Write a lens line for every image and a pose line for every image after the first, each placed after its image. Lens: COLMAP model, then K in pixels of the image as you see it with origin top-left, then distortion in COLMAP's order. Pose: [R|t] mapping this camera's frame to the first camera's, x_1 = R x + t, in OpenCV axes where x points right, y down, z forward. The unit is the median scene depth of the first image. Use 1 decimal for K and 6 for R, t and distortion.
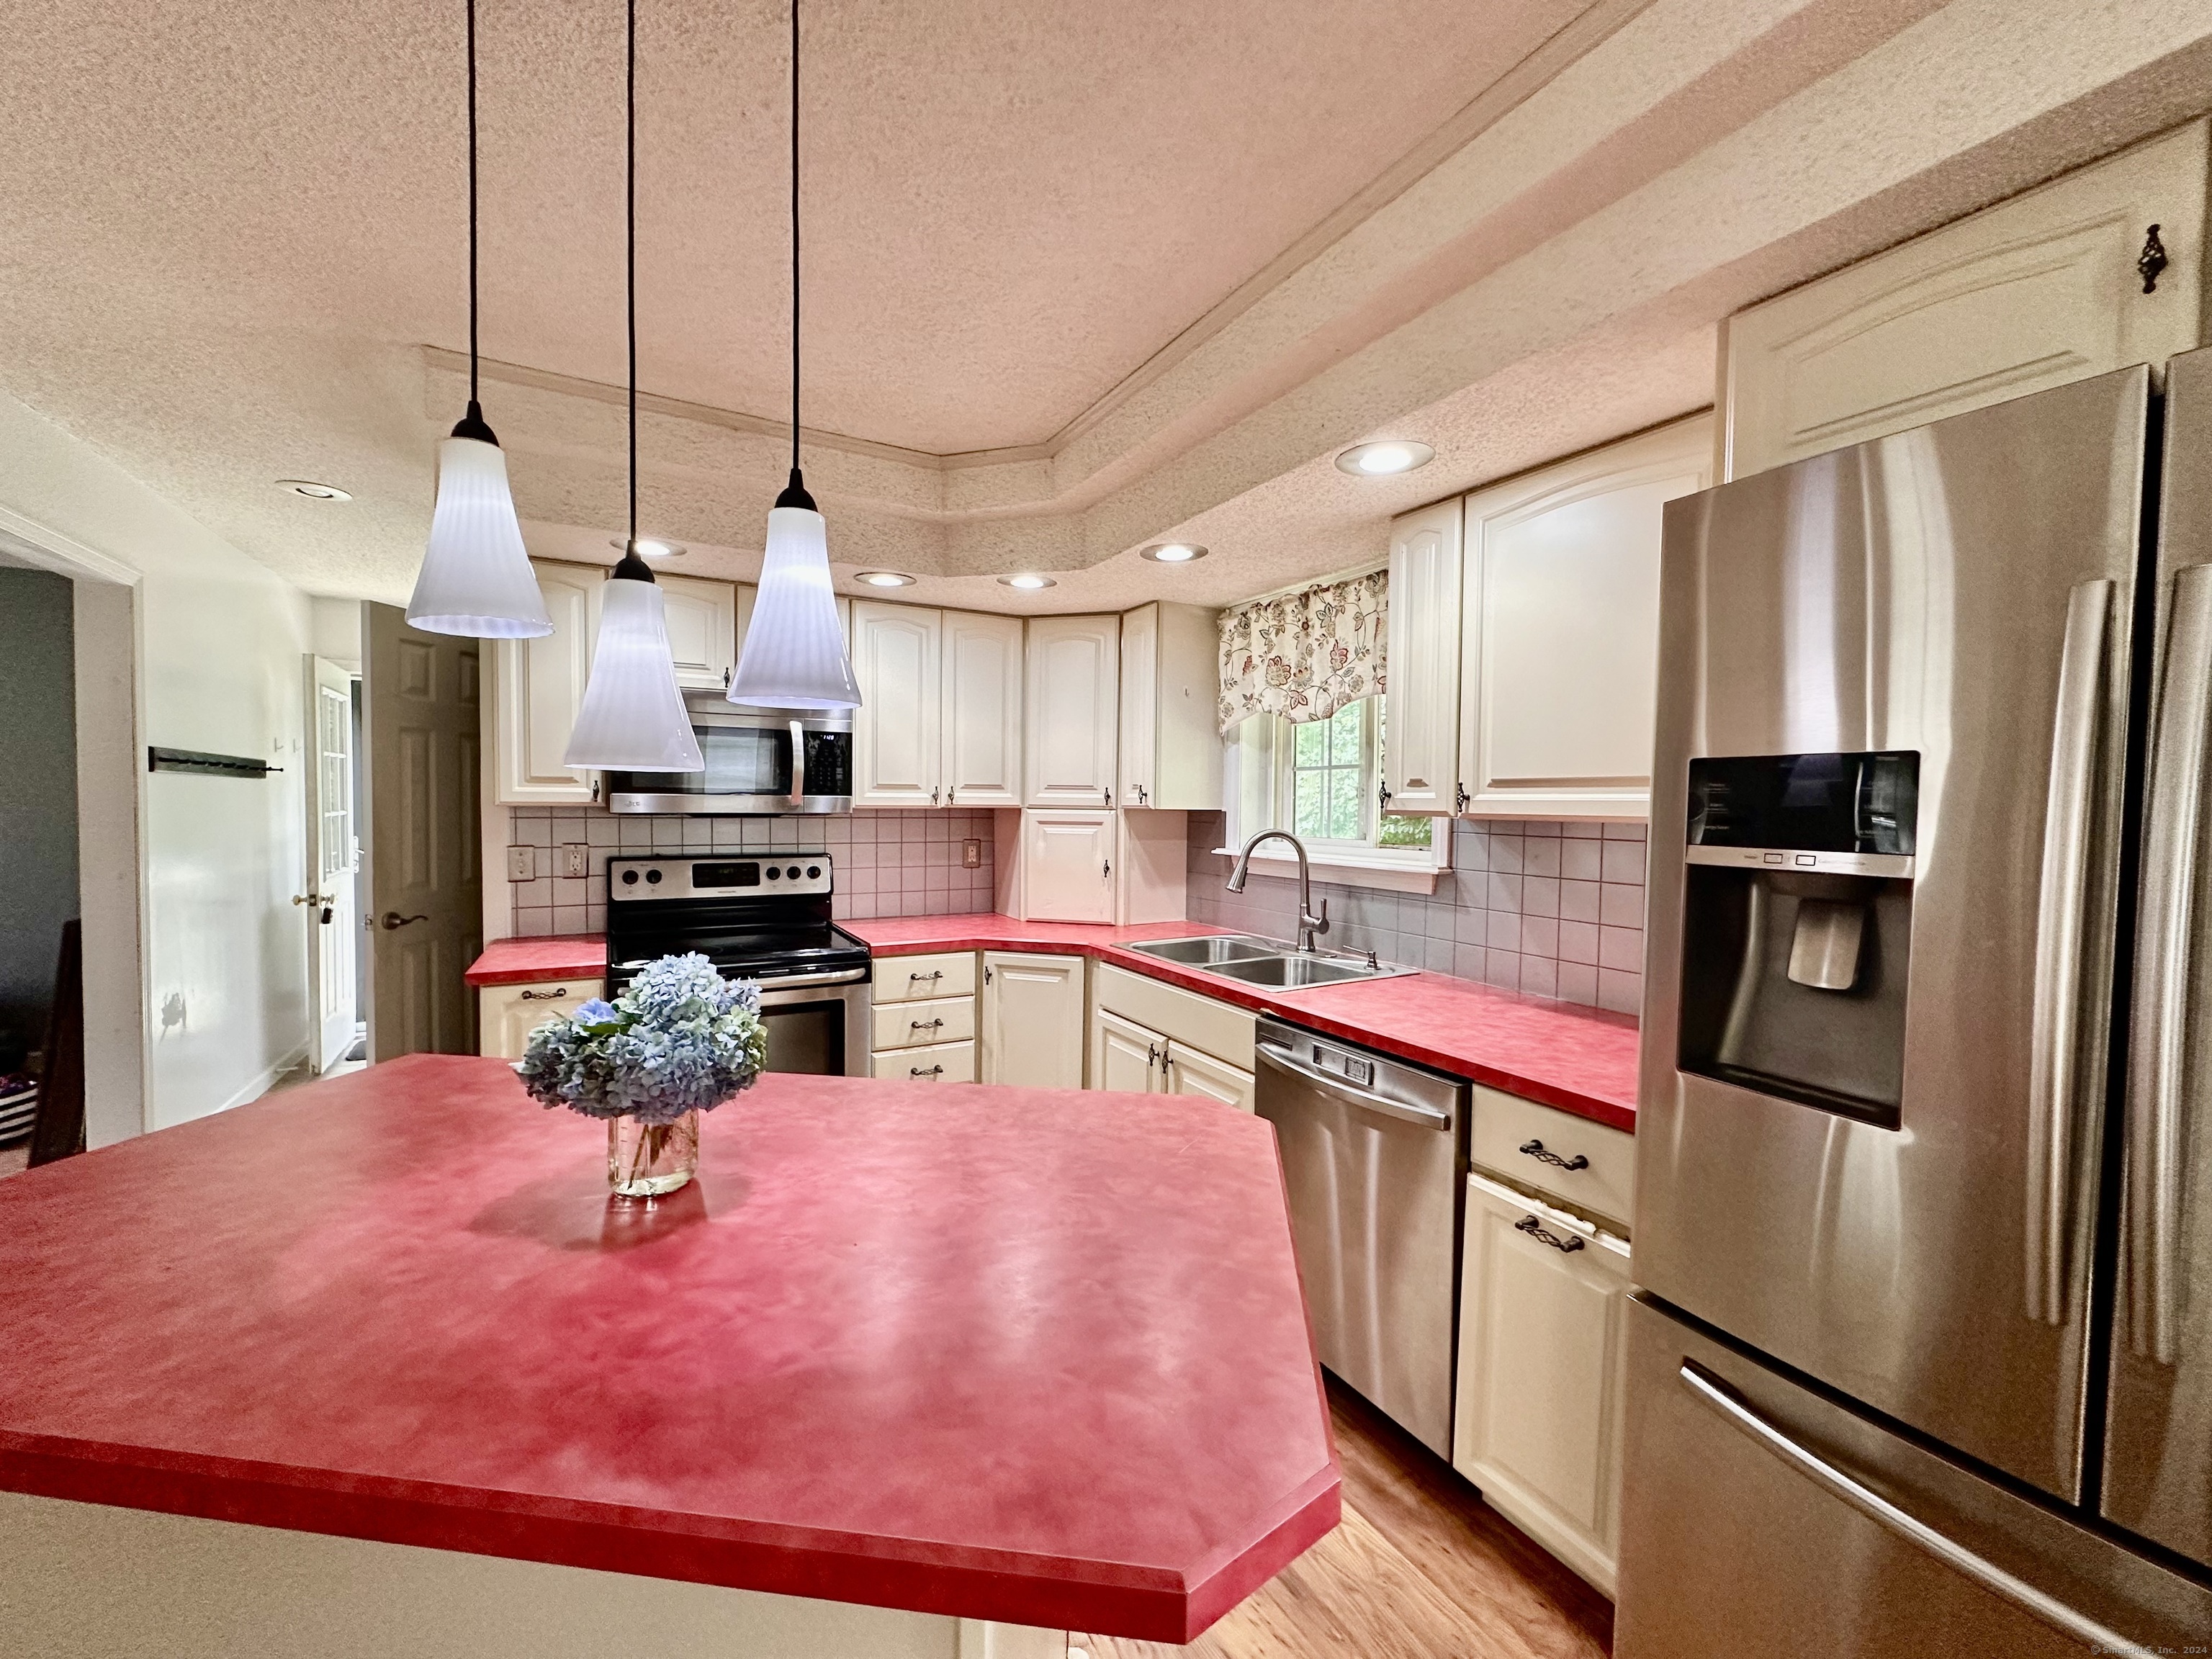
lens RADIAL K [[879.0, 0, 1103.7], [0, 879.0, 833.1], [0, 0, 1]] dist [-0.002937, 0.000495]
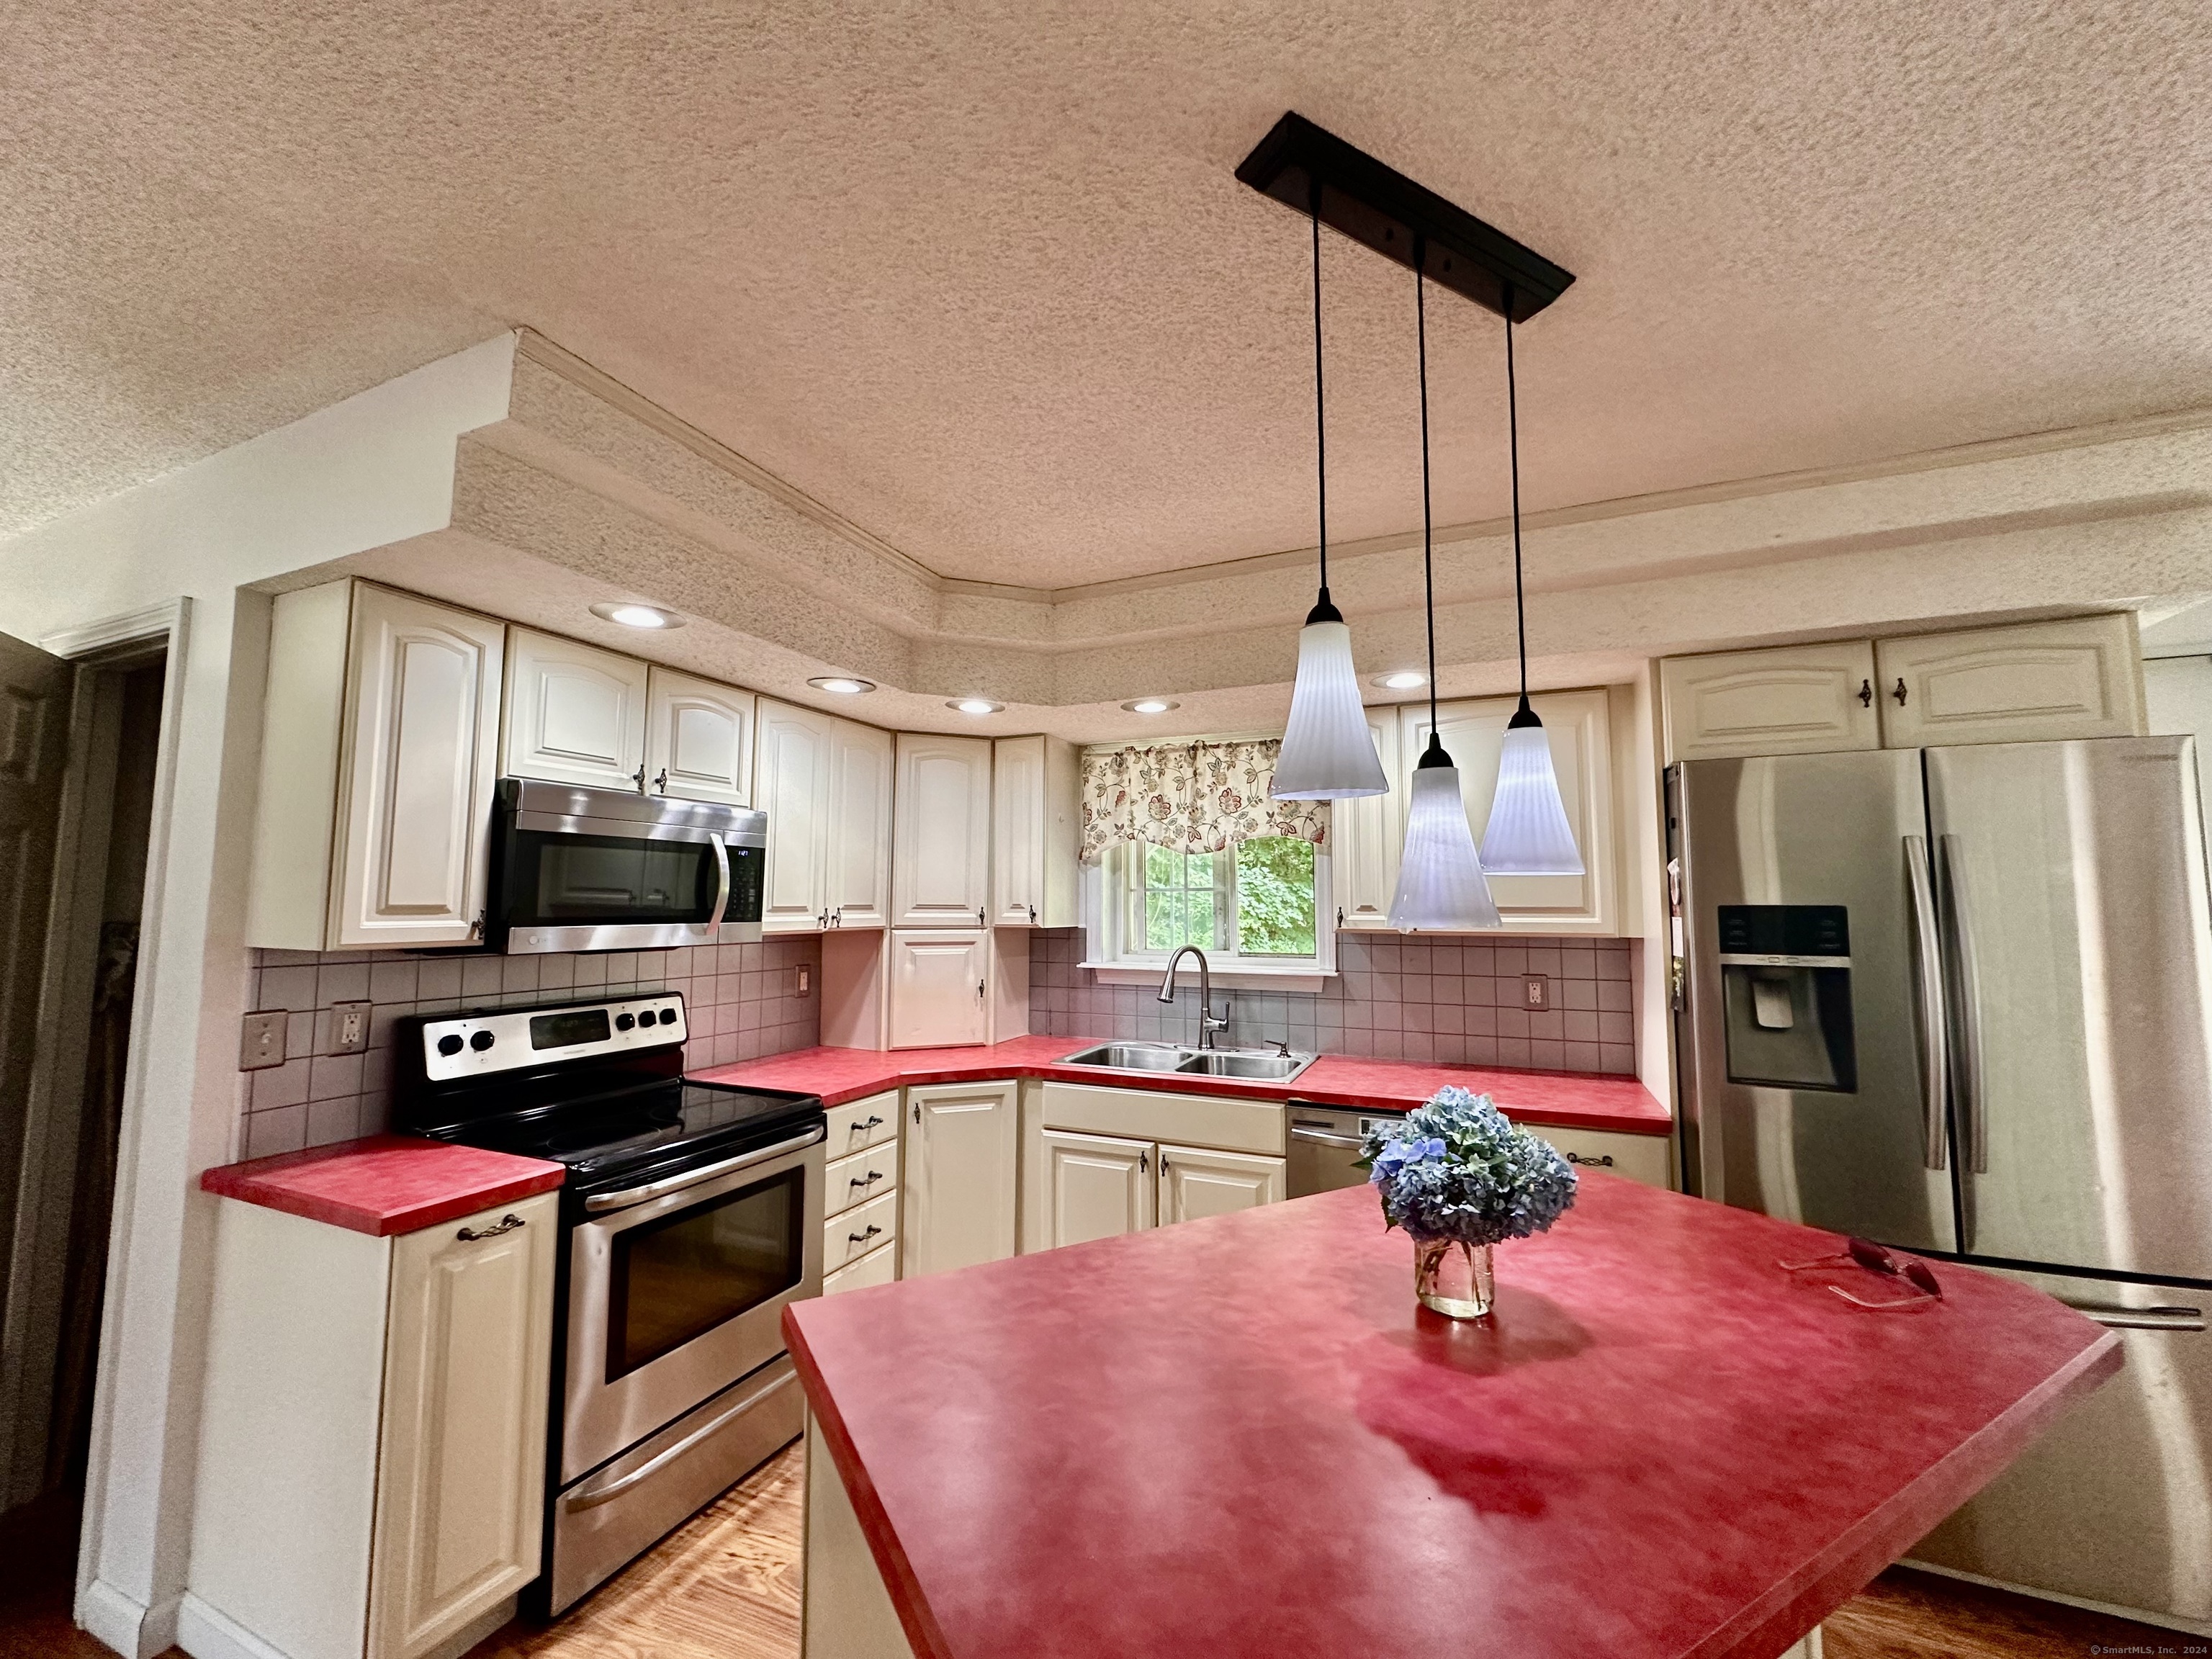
lens RADIAL K [[879.0, 0, 1103.7], [0, 879.0, 833.1], [0, 0, 1]] dist [-0.002937, 0.000495]
pose [[0.803560, 0.040013, 0.593878, -0.548336], [0.027610, 0.994158, -0.104341, -0.030571], [-0.594584, 0.100241, 0.797761, 0.115708]]
